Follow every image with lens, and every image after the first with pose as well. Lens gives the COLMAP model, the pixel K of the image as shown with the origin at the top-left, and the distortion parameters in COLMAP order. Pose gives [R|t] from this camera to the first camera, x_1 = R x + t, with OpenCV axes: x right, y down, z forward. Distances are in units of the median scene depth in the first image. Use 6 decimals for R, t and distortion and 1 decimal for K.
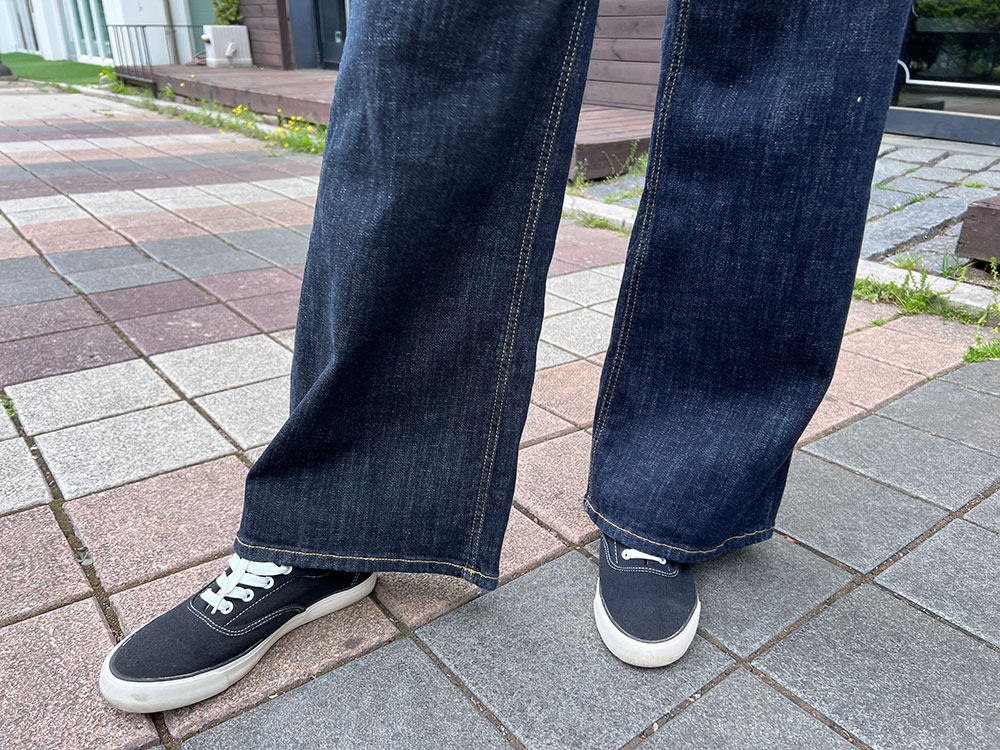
lens RADIAL K [[772.6, 0, 502.1], [0, 772.6, 392.1], [0, 0, 1]] dist [0.038372, -0.050610]
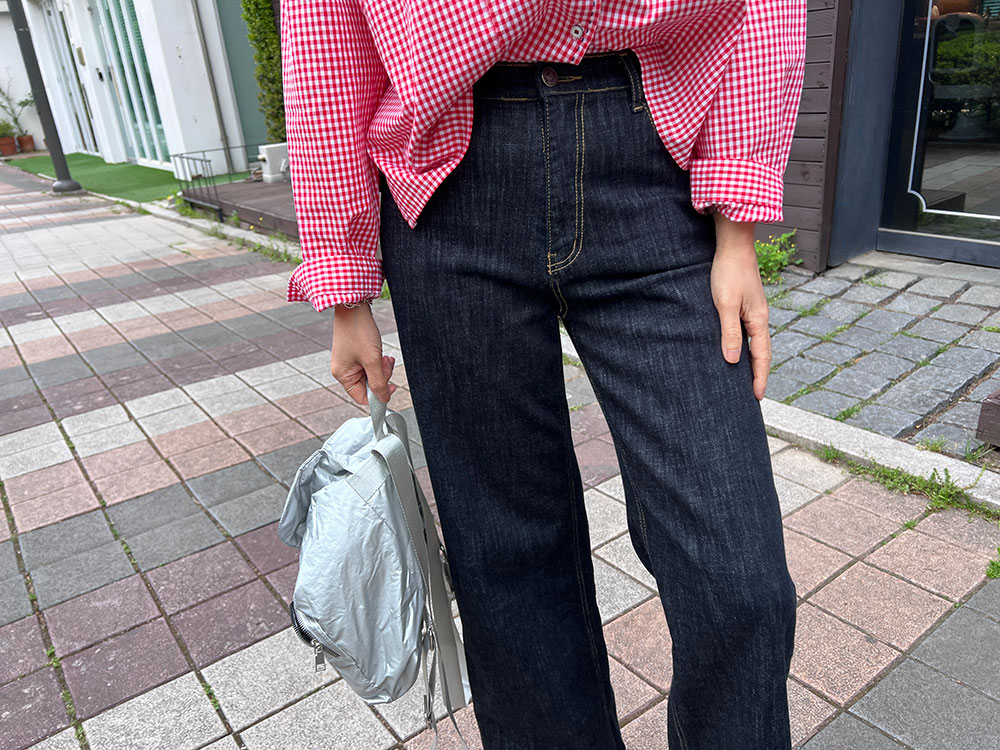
lens RADIAL K [[772.6, 0, 499.0], [0, 772.6, 378.1], [0, 0, 1]] dist [0.038372, -0.050610]
pose [[0.995940, -0.068673, -0.058198, -0.023307], [0.065405, 0.996268, -0.056321, -0.175217], [0.061848, 0.052286, 0.996715, -0.119101]]
